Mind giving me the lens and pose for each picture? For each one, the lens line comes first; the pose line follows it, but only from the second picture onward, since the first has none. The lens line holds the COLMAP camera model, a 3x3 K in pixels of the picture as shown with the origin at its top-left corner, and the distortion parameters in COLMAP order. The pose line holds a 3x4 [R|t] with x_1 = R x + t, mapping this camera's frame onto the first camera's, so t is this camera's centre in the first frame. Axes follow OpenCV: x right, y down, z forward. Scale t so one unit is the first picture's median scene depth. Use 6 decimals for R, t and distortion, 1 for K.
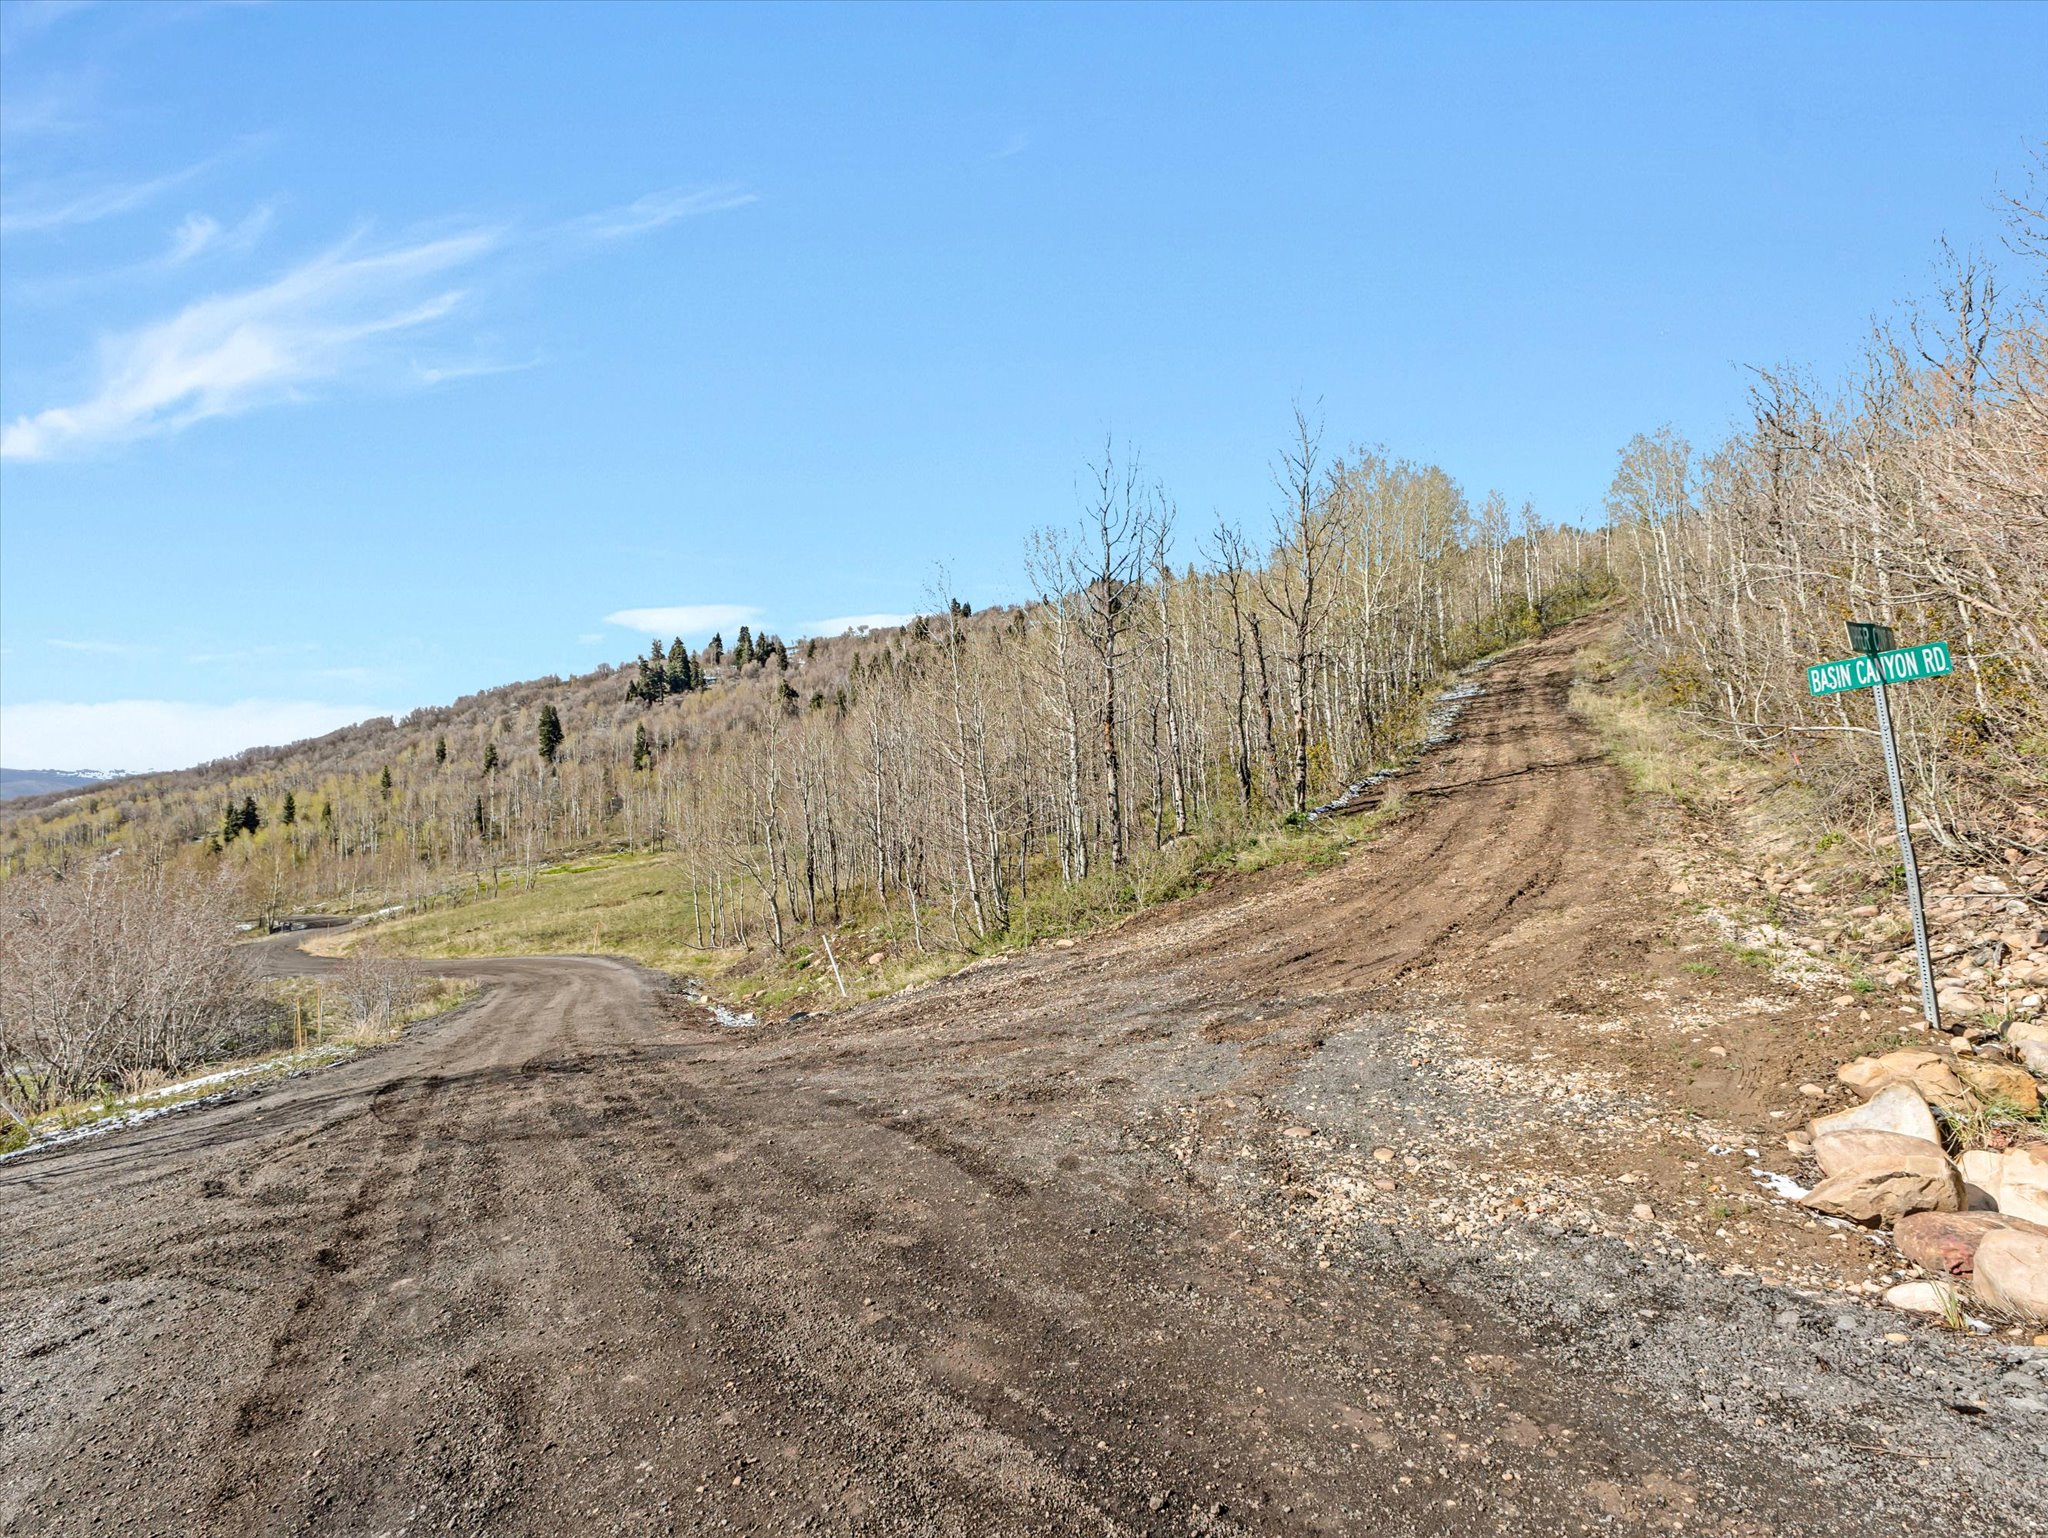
lens RADIAL K [[991.4, 0, 1022.6], [0, 991.4, 765.4], [0, 0, 1]] dist [0.006205, -0.000352]
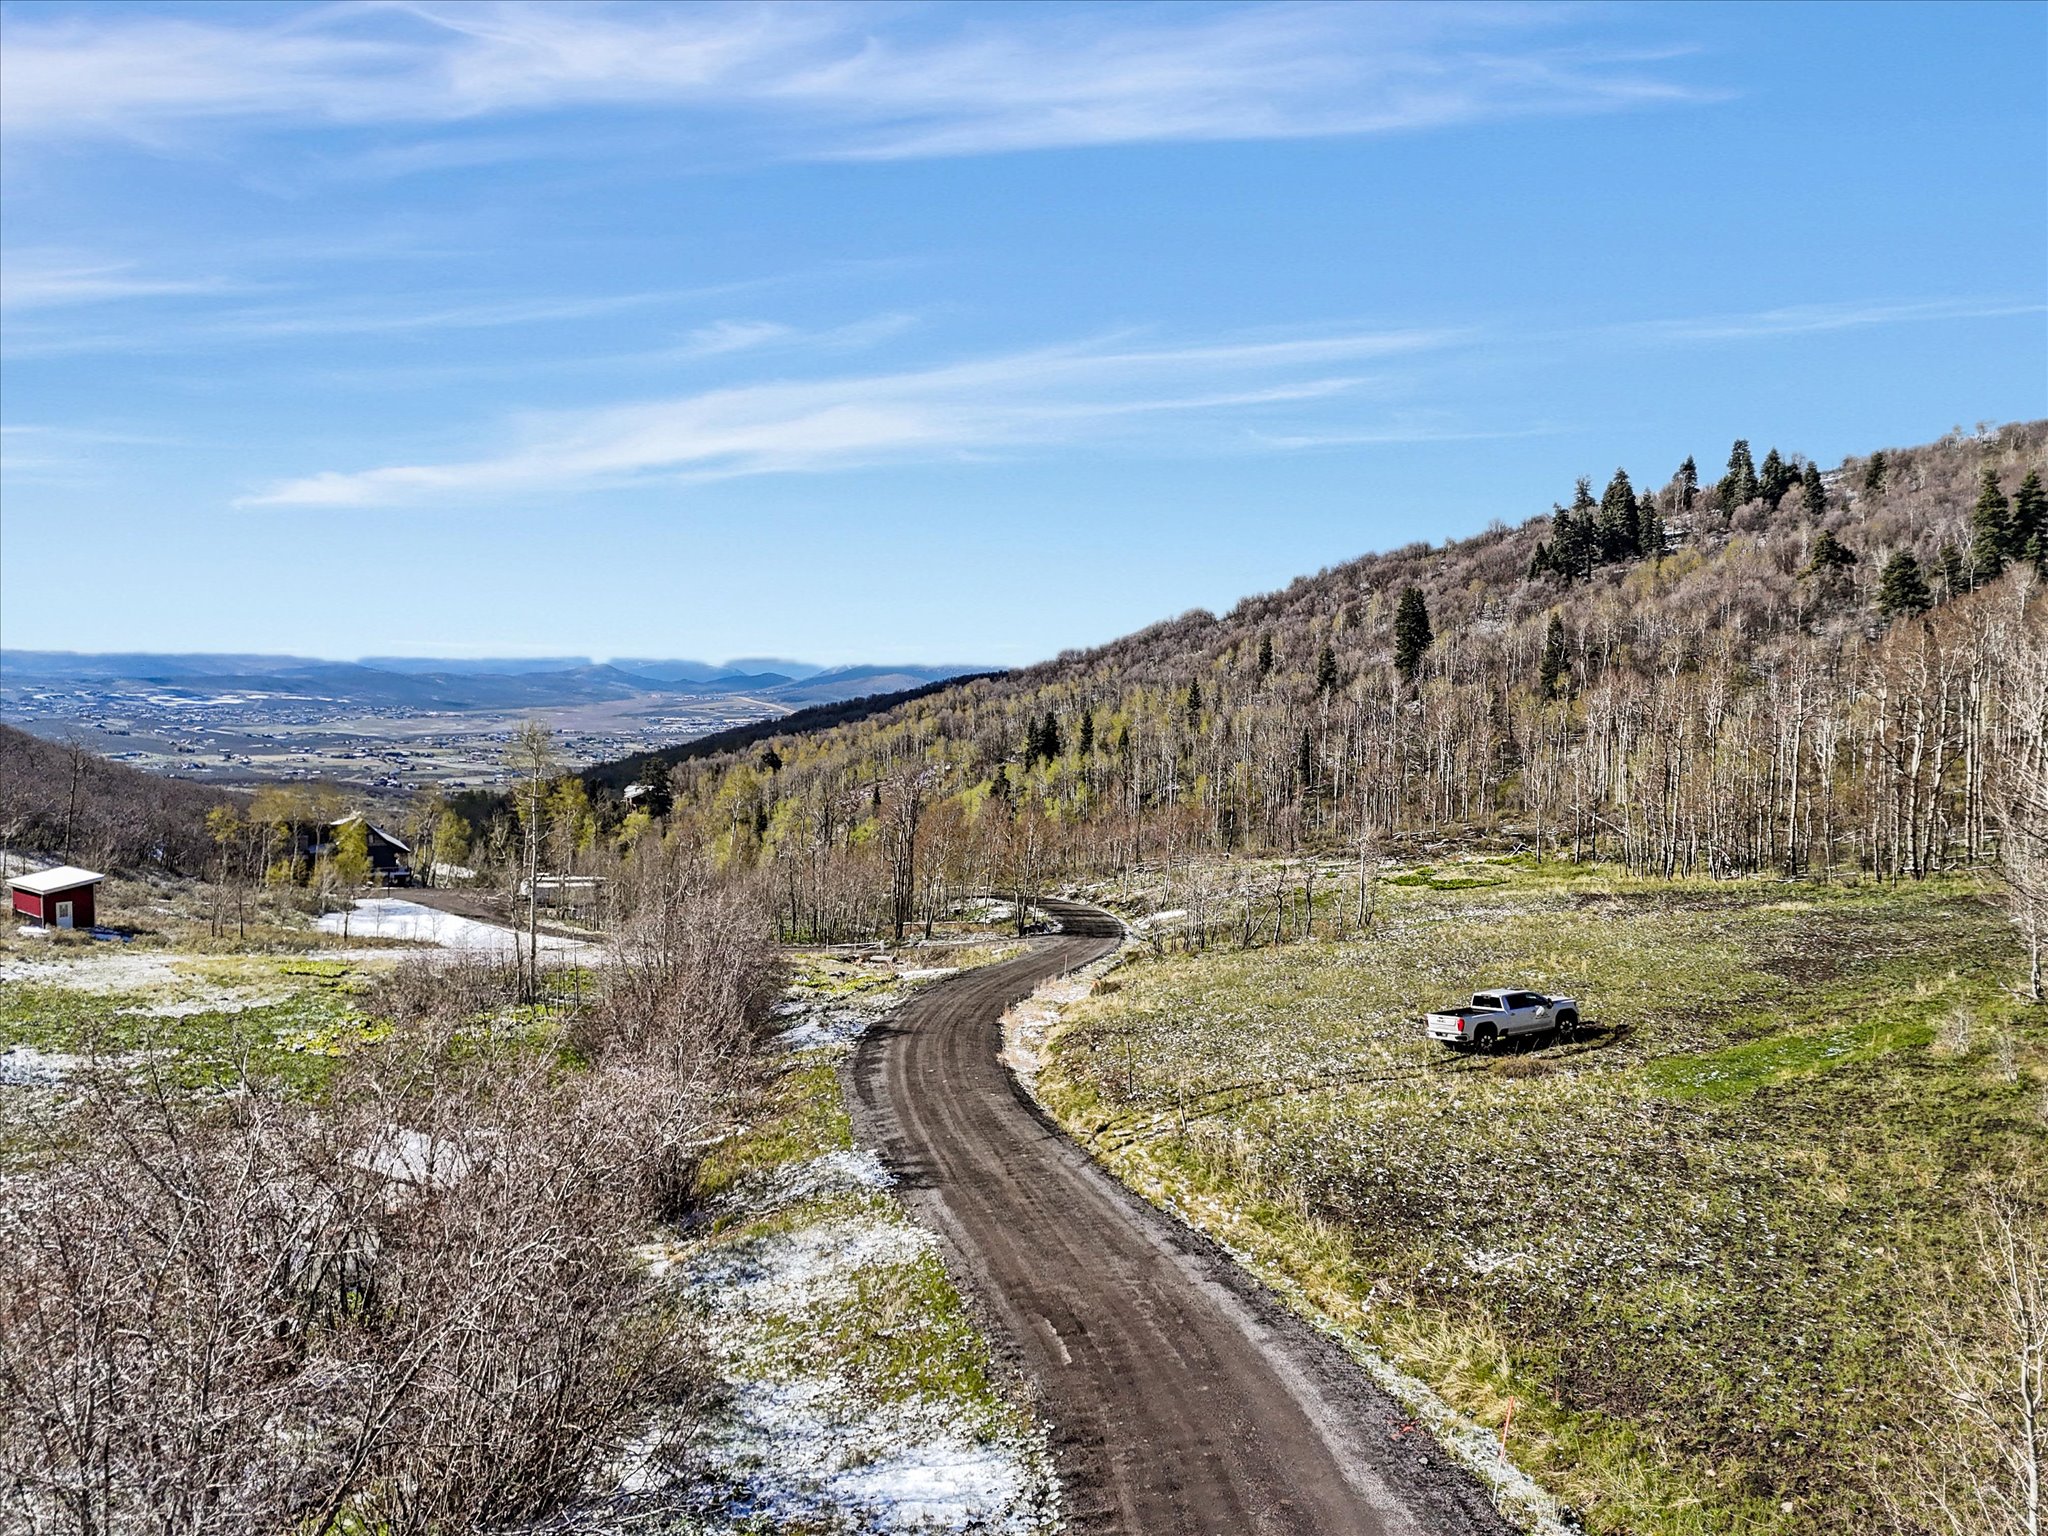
lens RADIAL K [[1491.4, 0, 1002.6], [0, 1491.4, 778.6], [0, 0, 1]] dist [0.057471, -0.061915]
pose [[0.757788, 0.065410, -0.649214, -0.089797], [-0.019014, 0.996754, 0.078232, -0.018922], [0.652223, -0.046939, 0.756572, 0.194317]]
